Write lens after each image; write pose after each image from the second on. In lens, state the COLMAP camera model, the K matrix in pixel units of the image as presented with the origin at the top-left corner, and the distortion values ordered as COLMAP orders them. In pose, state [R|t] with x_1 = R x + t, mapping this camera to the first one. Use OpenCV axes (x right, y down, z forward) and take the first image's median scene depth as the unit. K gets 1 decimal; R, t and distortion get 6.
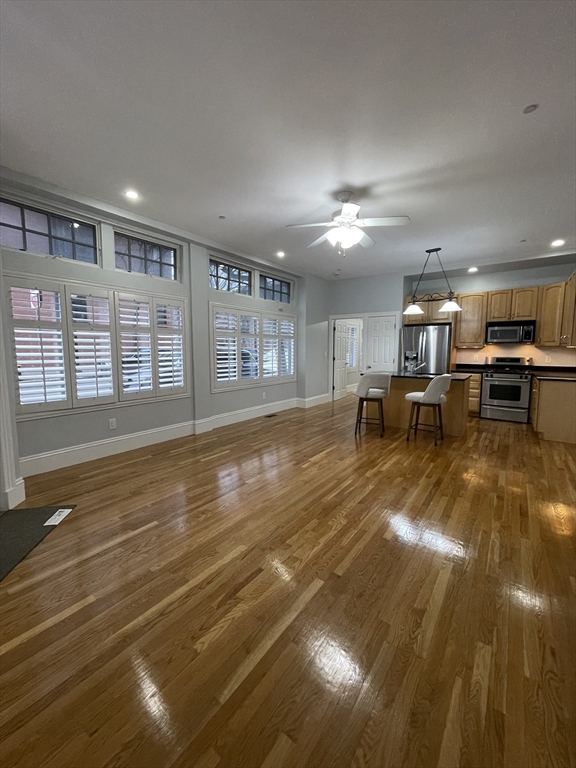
lens RADIAL K [[308.6, 0, 290.8], [0, 308.6, 383.1], [0, 0, 1]] dist [-0.001931, -0.000726]
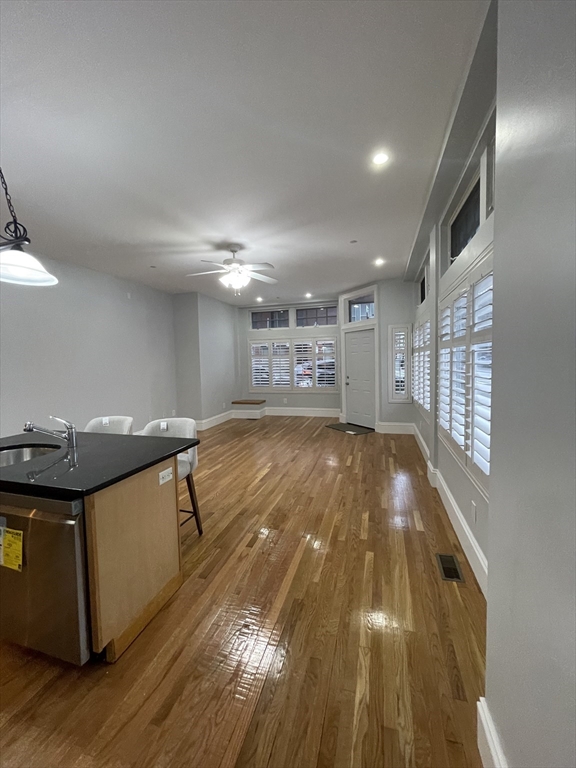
lens RADIAL K [[308.6, 0, 286.8], [0, 308.6, 380.0], [0, 0, 1]] dist [-0.001931, -0.000726]
pose [[-0.945425, 0.041522, -0.323182, 0.268539], [-0.014085, 0.985713, 0.167846, -0.197902], [0.325534, 0.163238, -0.931333, 1.553059]]
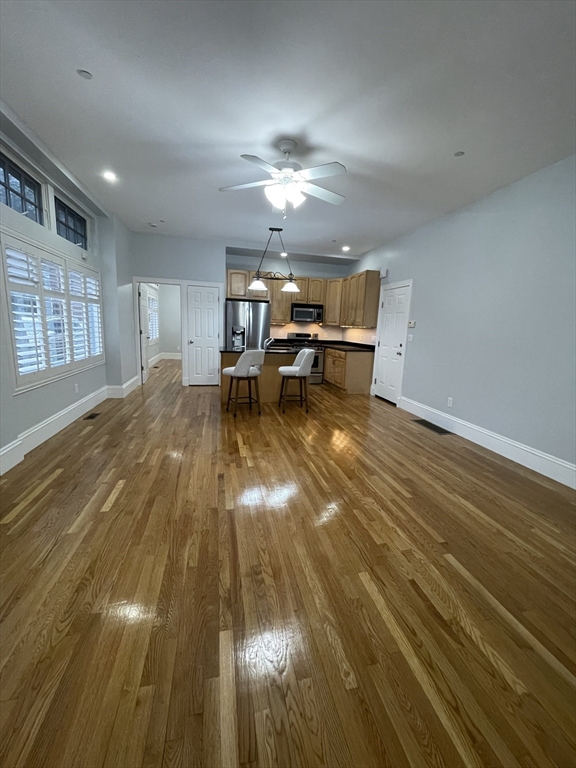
lens RADIAL K [[308.6, 0, 293.4], [0, 308.6, 380.7], [0, 0, 1]] dist [-0.001931, -0.000726]
pose [[0.649174, -0.106202, 0.753190, -0.357333], [0.044662, 0.993819, 0.101637, -0.027479], [-0.759328, -0.032341, 0.649904, 0.273345]]
